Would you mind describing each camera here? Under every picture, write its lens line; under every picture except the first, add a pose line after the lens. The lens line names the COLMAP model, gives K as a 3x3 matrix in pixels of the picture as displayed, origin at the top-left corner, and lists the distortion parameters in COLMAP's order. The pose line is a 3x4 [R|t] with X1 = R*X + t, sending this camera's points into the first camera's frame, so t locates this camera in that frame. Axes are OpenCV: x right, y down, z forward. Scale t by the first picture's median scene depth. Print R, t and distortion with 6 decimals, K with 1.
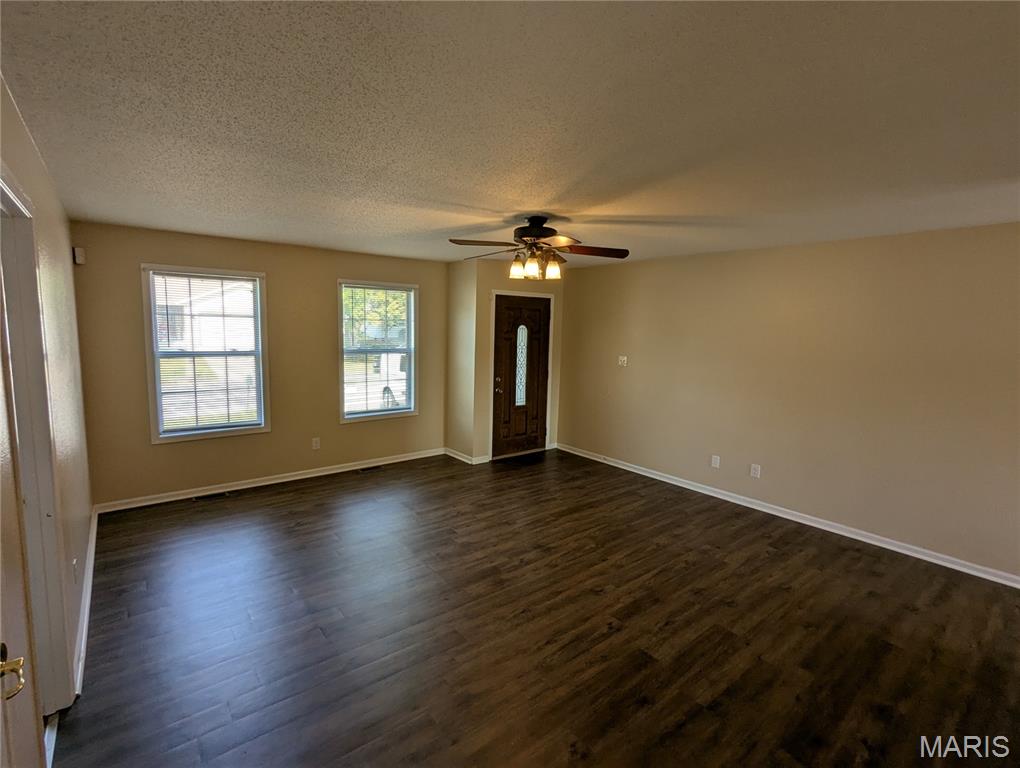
lens RADIAL K [[479.2, 0, 509.8], [0, 479.2, 384.2], [0, 0, 1]] dist [-0.000571, 0.001990]
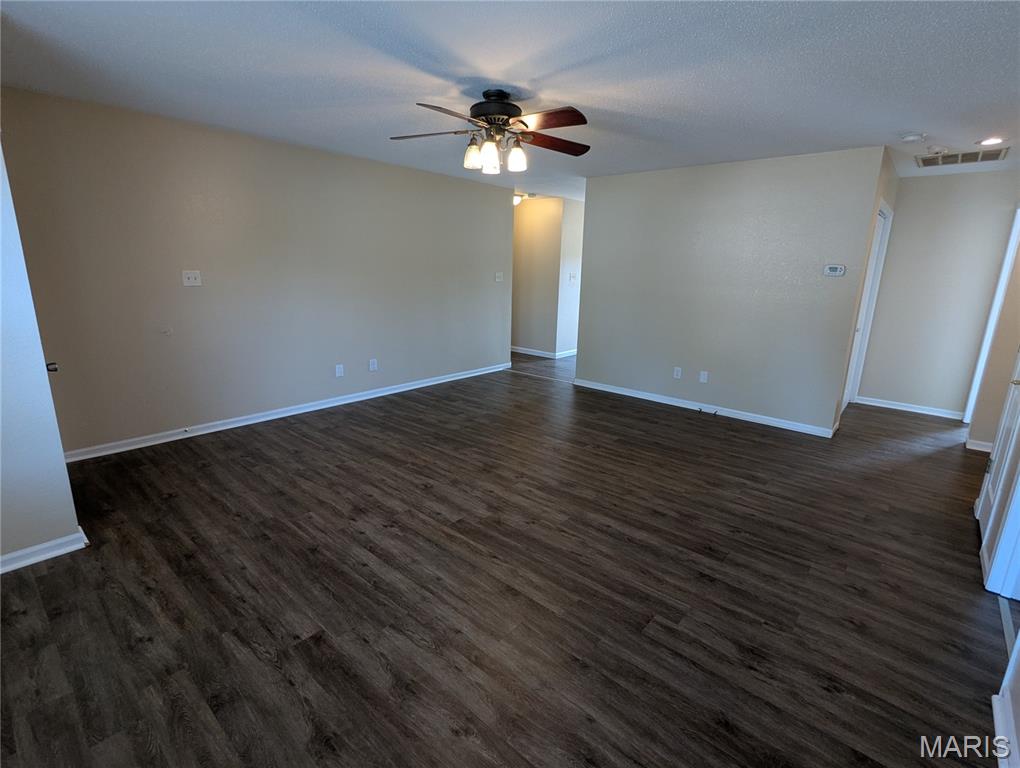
lens RADIAL K [[479.2, 0, 509.9], [0, 479.2, 381.1], [0, 0, 1]] dist [-0.000571, 0.001990]
pose [[-0.152632, -0.264394, 0.952260, -0.696349], [0.098622, 0.954665, 0.280870, -0.076313], [-0.983350, 0.136783, -0.119638, 0.911194]]
